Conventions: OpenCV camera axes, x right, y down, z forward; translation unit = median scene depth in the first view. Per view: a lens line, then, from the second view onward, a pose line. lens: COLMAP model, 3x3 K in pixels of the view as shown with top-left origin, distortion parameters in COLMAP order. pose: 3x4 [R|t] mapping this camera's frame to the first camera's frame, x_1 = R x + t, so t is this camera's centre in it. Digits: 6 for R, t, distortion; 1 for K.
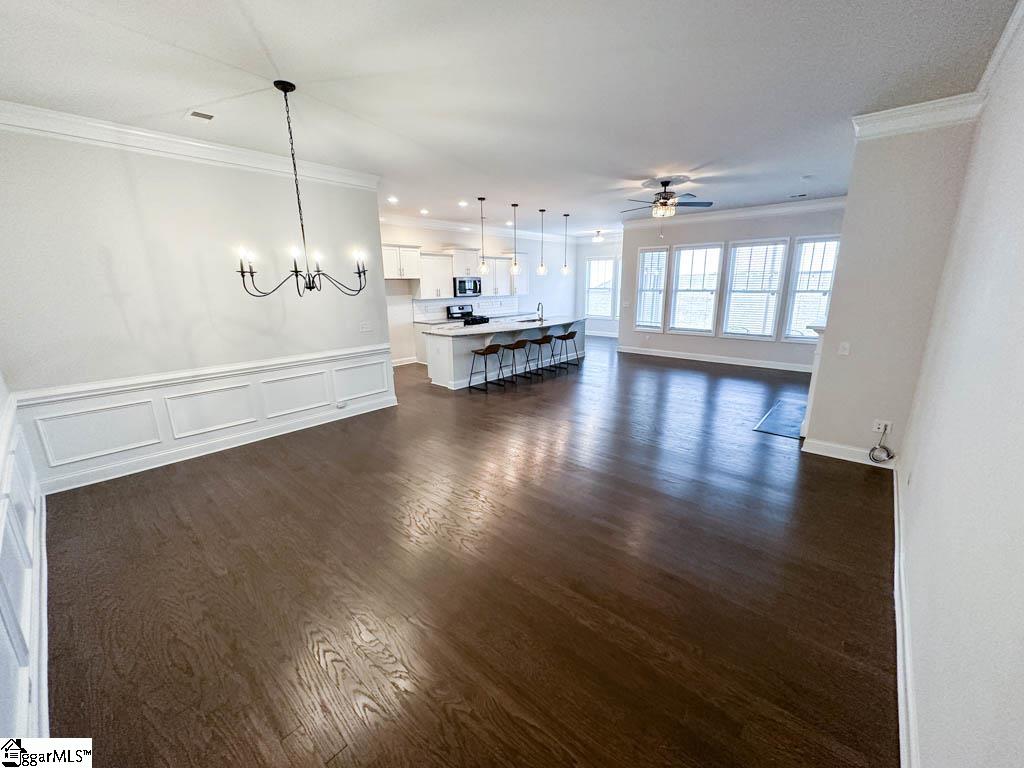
lens RADIAL K [[409.3, 0, 511.0], [0, 409.3, 383.2], [0, 0, 1]] dist [-0.002569, 0.000153]
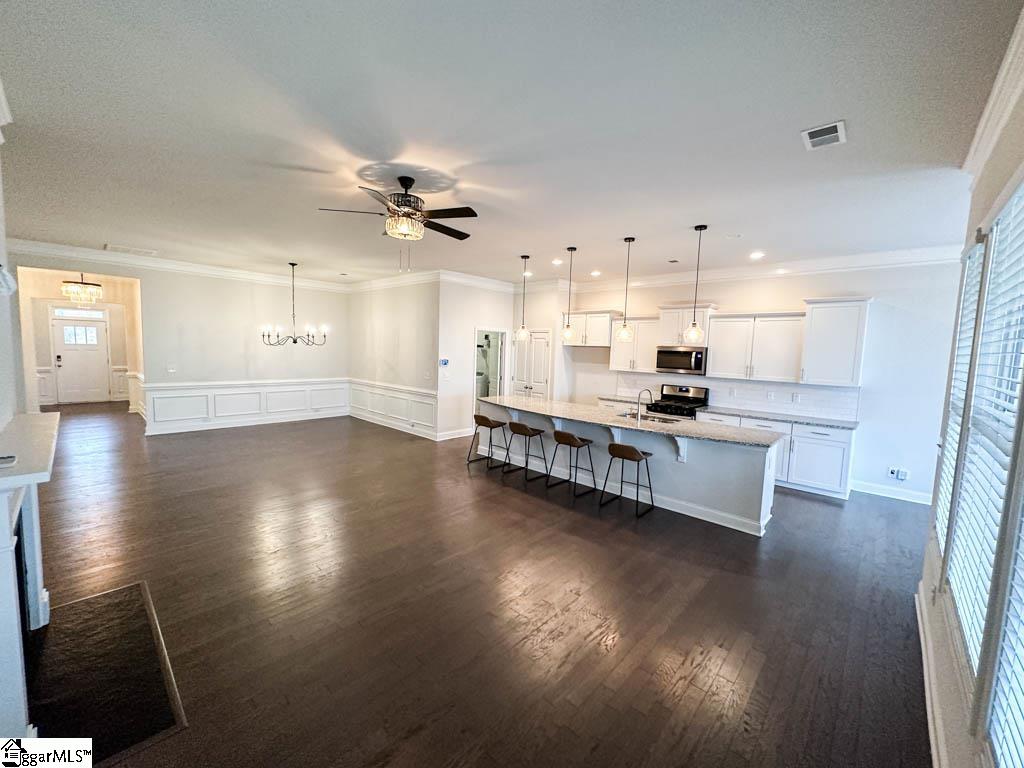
lens RADIAL K [[409.3, 0, 511.0], [0, 409.3, 383.2], [0, 0, 1]] dist [-0.002569, 0.000153]
pose [[-0.023280, 0.099061, -0.994809, 0.635215], [-0.272298, 0.956829, 0.101651, -0.206521], [0.961931, 0.273251, 0.004699, 0.793730]]
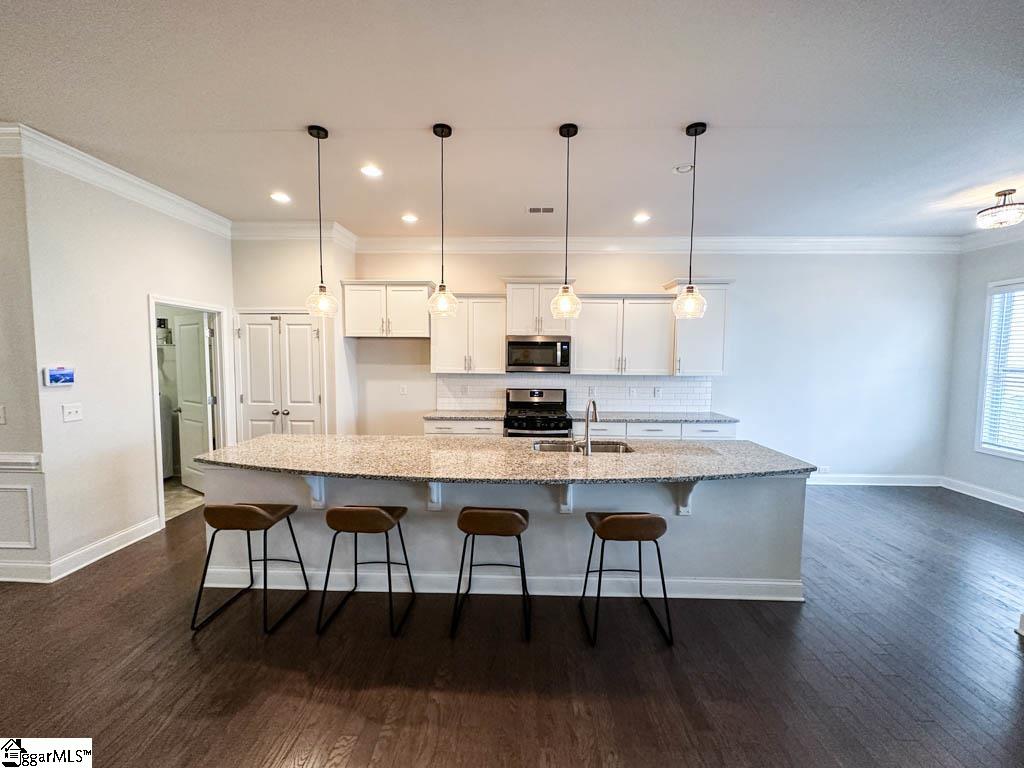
lens RADIAL K [[409.3, 0, 511.0], [0, 409.3, 383.2], [0, 0, 1]] dist [-0.002569, 0.000153]
pose [[0.645446, 0.070771, -0.760521, 0.278795], [-0.200250, 0.976549, -0.079076, -0.166175], [0.737089, 0.203333, 0.644481, 0.710602]]
